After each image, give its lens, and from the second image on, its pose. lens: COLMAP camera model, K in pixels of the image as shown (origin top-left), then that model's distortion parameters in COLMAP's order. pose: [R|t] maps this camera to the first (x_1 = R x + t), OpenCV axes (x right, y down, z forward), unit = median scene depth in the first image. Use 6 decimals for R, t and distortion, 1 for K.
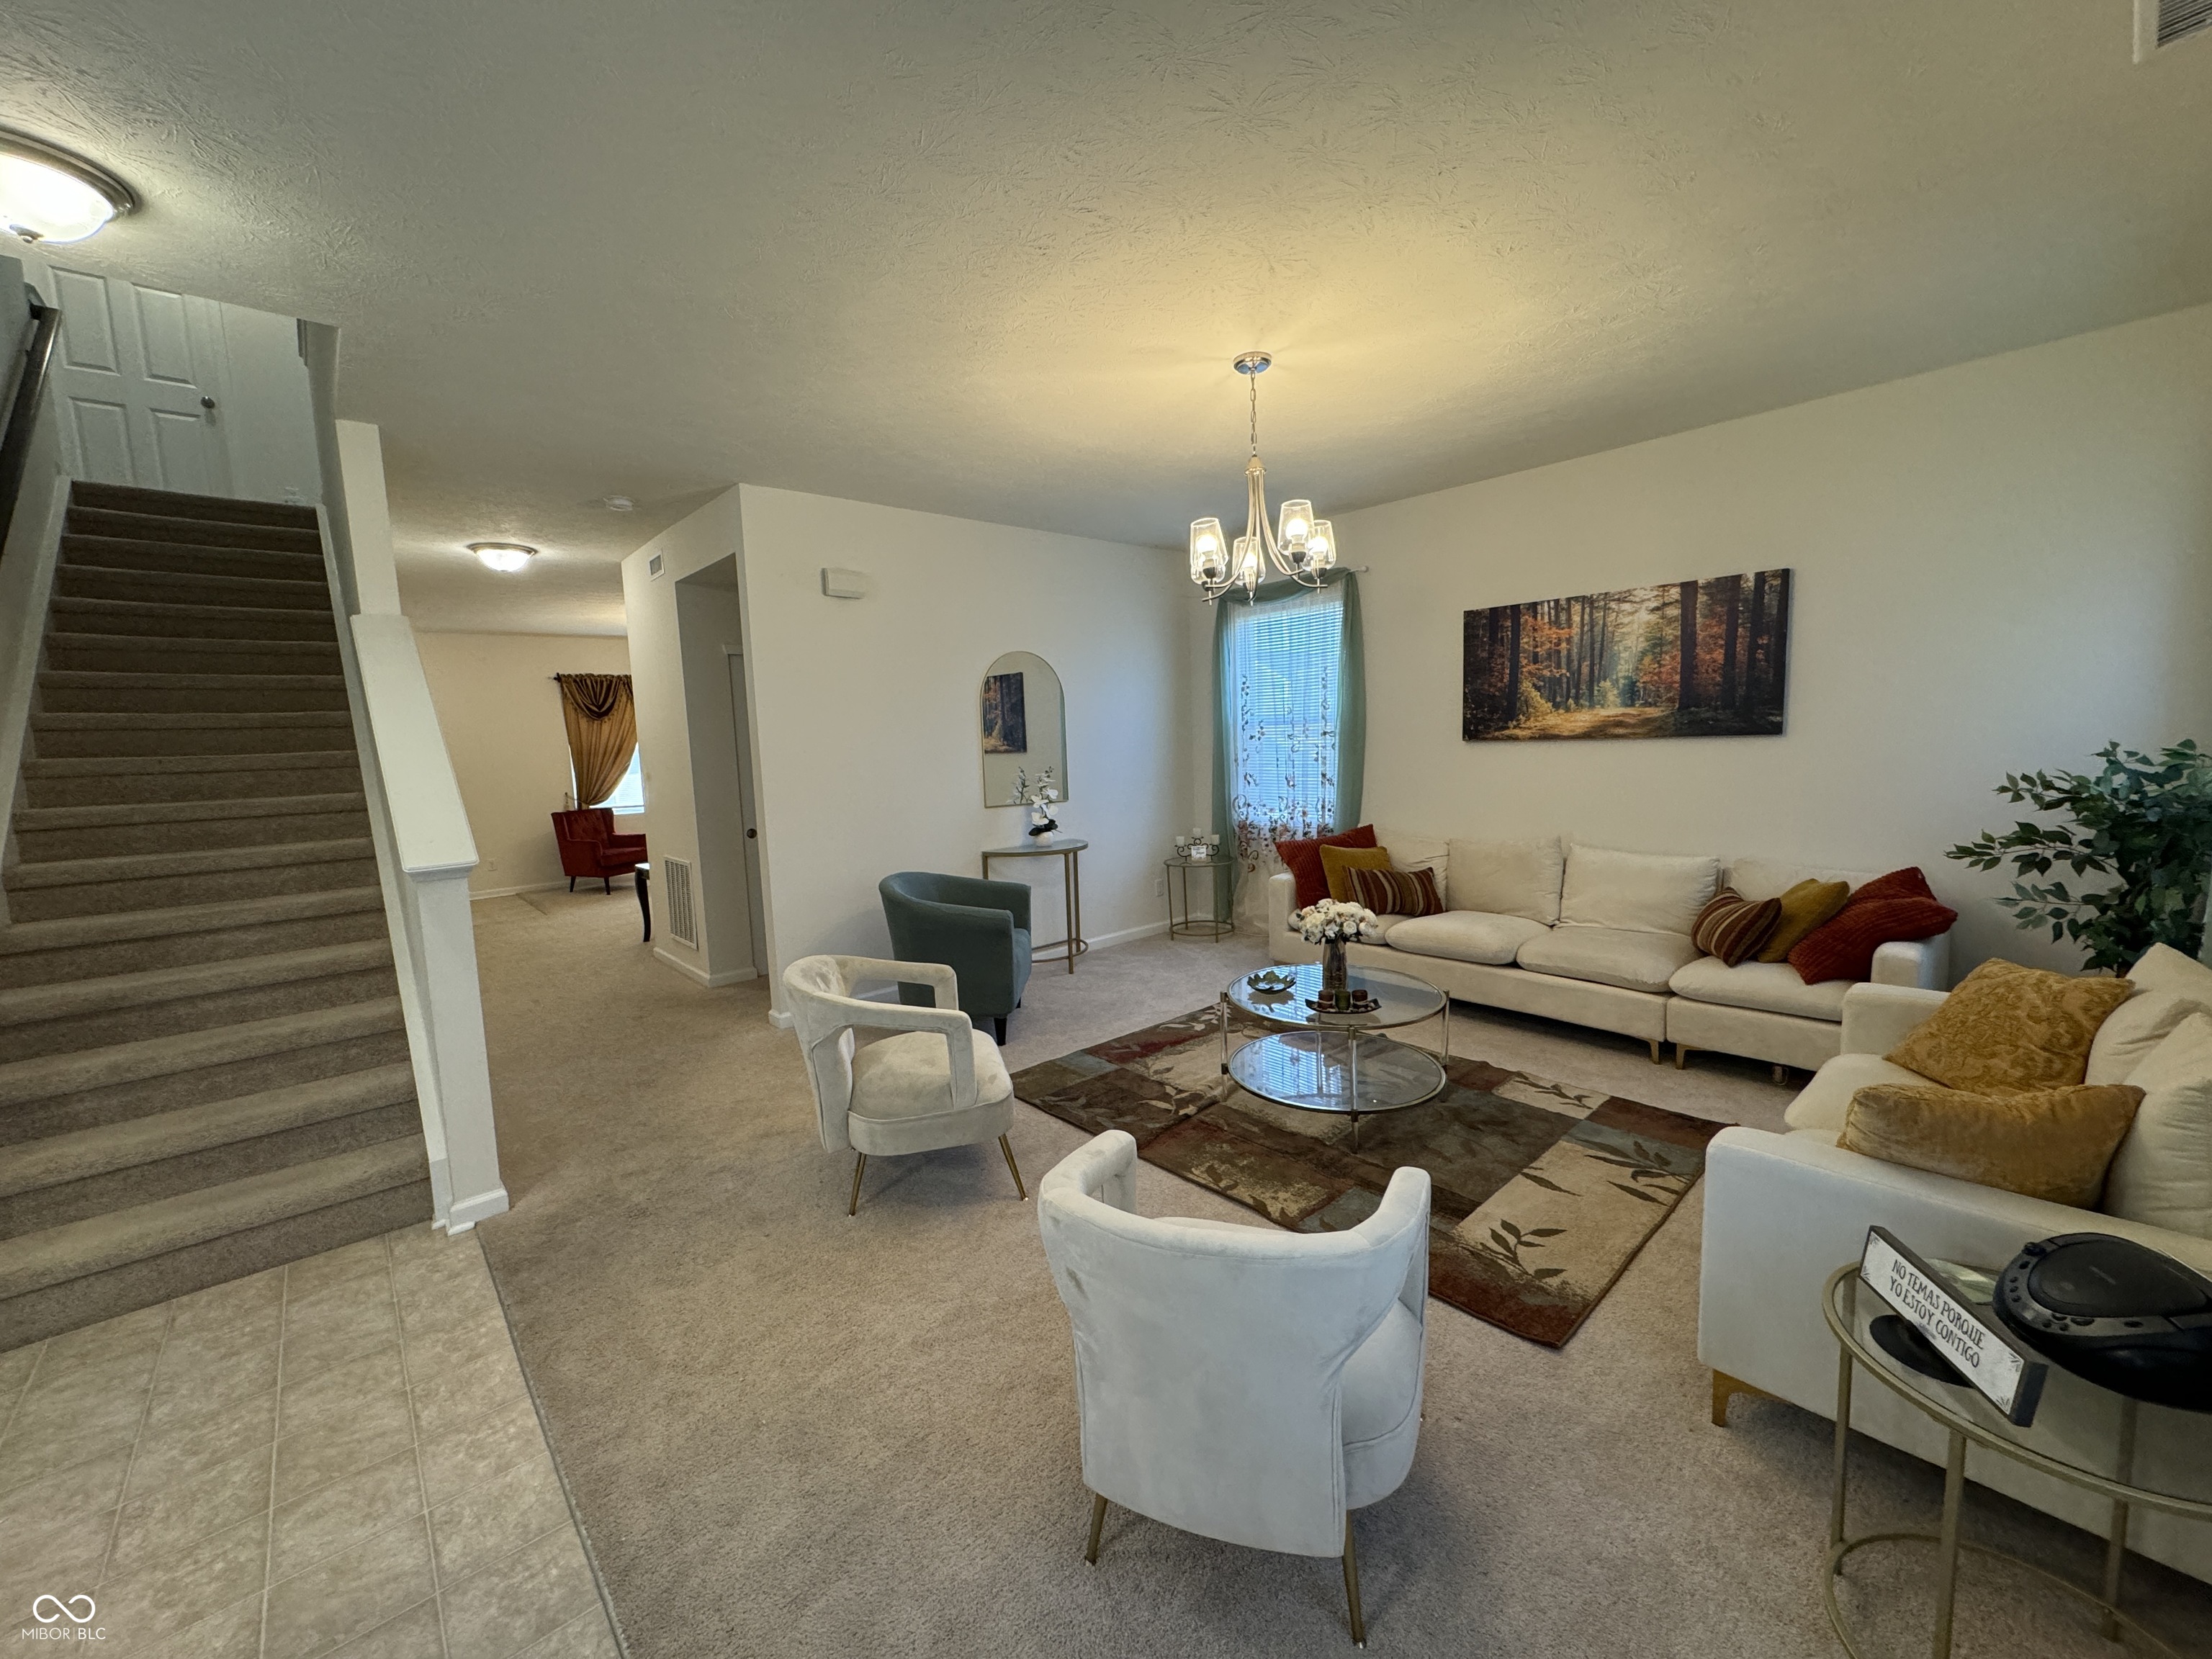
lens RADIAL K [[879.8, 0, 1103.4], [0, 879.8, 827.6], [0, 0, 1]] dist [-0.001611, 0.000526]
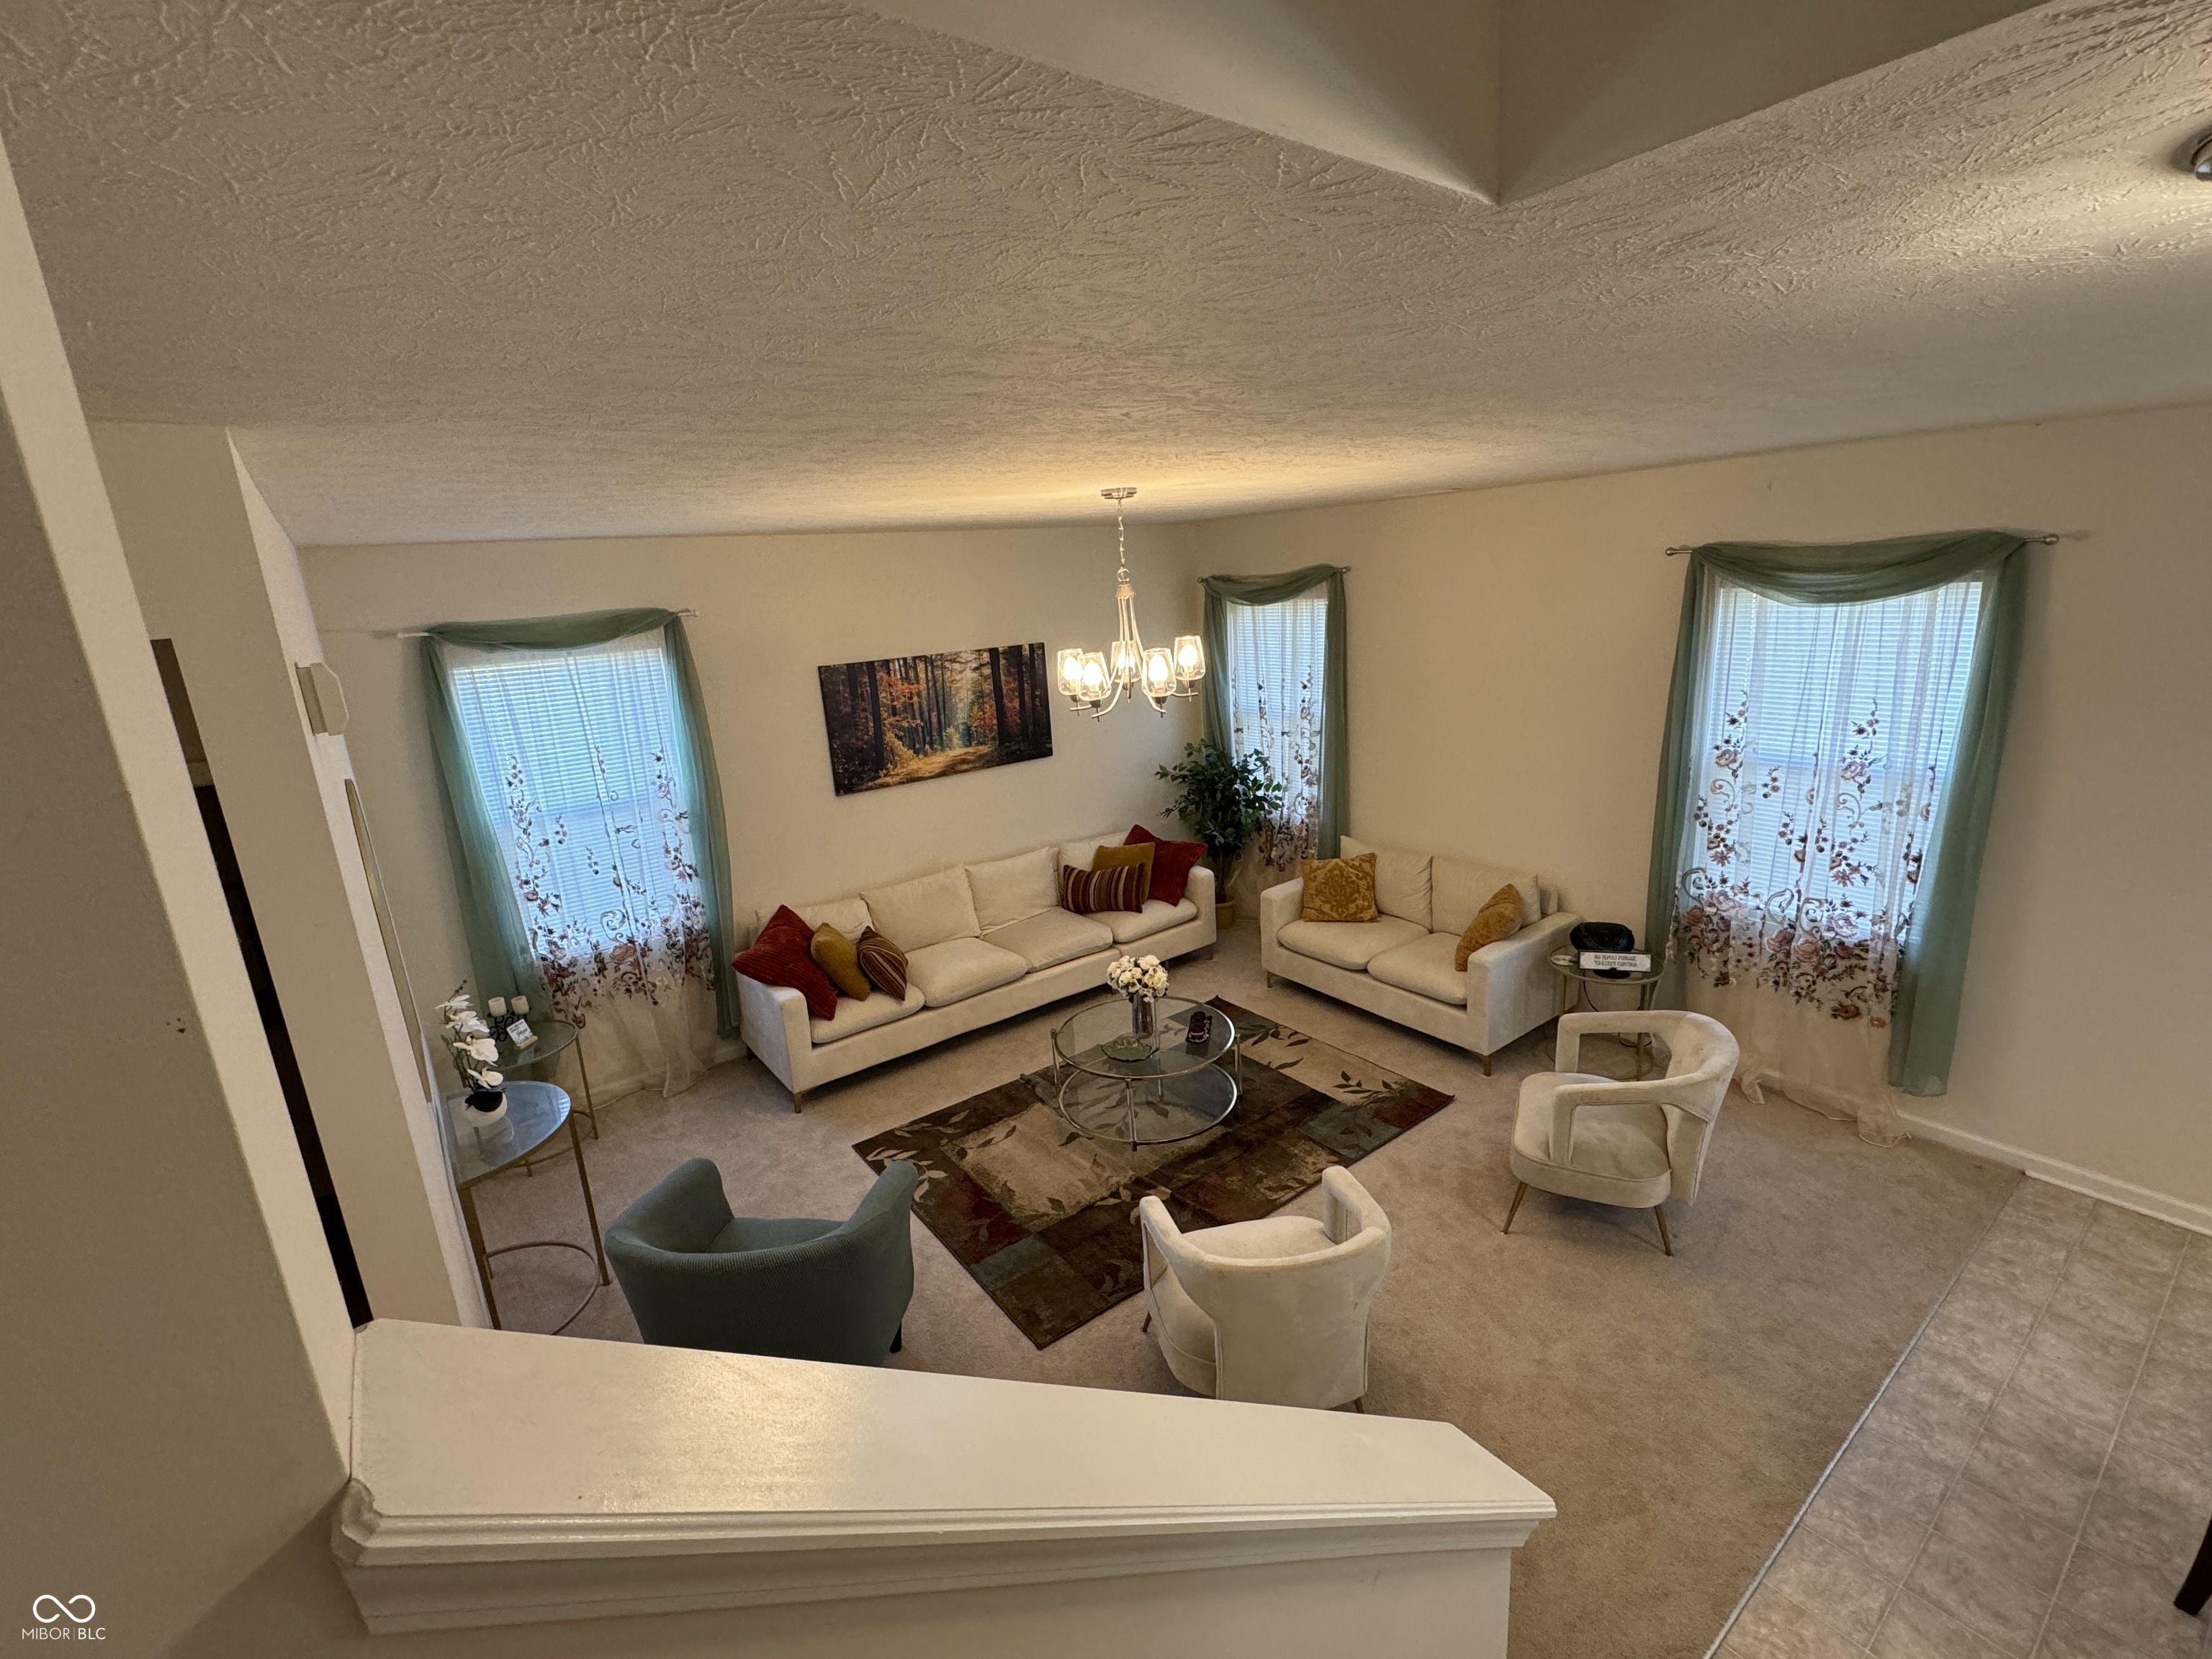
lens RADIAL K [[972.4, 0, 1105.5], [0, 972.4, 836.1], [0, 0, 1]] dist [-0.000608, -0.000077]
pose [[0.086777, -0.226266, 0.970193, -0.723428], [0.163062, 0.963958, 0.210227, -0.267790], [-0.982792, 0.139959, 0.120544, 0.655095]]
